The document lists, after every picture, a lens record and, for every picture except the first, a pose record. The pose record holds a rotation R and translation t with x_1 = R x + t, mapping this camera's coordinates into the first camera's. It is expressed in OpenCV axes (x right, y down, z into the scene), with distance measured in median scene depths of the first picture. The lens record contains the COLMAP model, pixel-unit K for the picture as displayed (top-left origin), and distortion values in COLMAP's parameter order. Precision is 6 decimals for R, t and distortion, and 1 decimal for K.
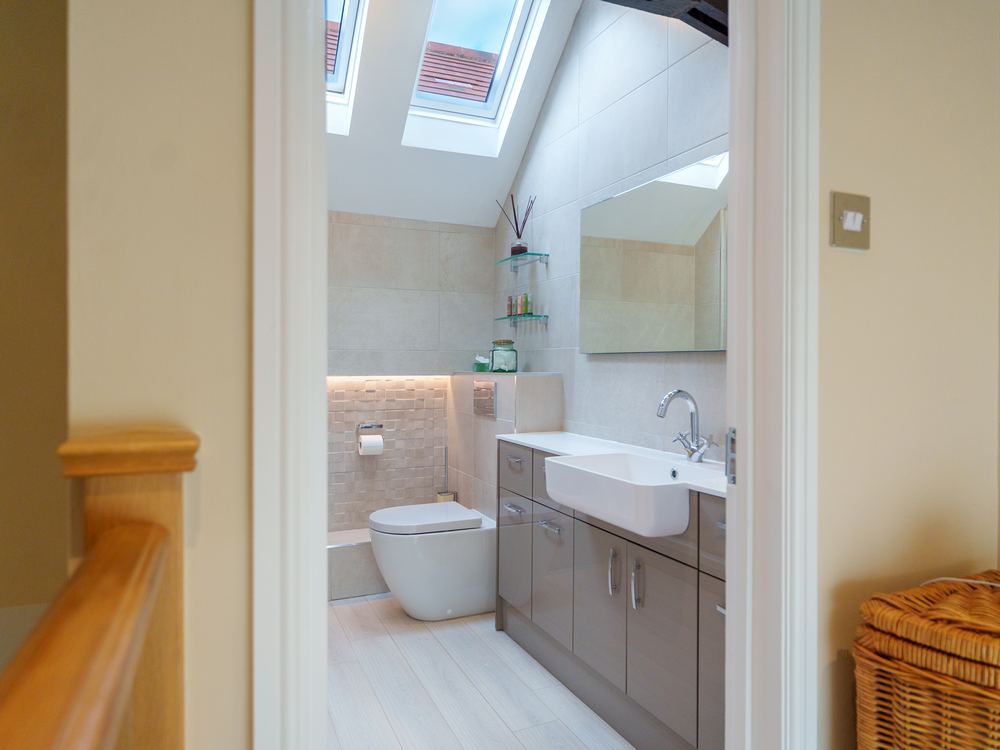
lens RADIAL K [[627.9, 0, 452.7], [0, 627.9, 356.1], [0, 0, 1]] dist [0.001082, 0.000344]
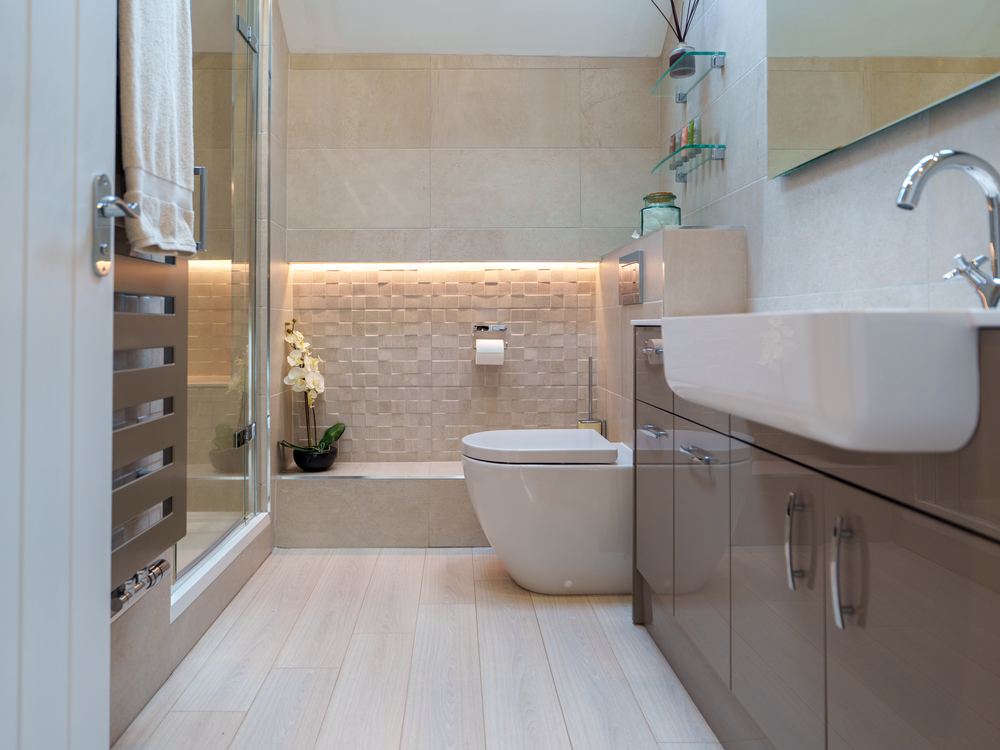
lens RADIAL K [[583.5, 0, 500.5], [0, 583.5, 324.7], [0, 0, 1]] dist [-0.003641, -0.001076]
pose [[0.934734, -0.012114, -0.355141, 0.145080], [0.003106, 0.999659, -0.025925, 0.134492], [0.355334, 0.023130, 0.934453, 0.356710]]
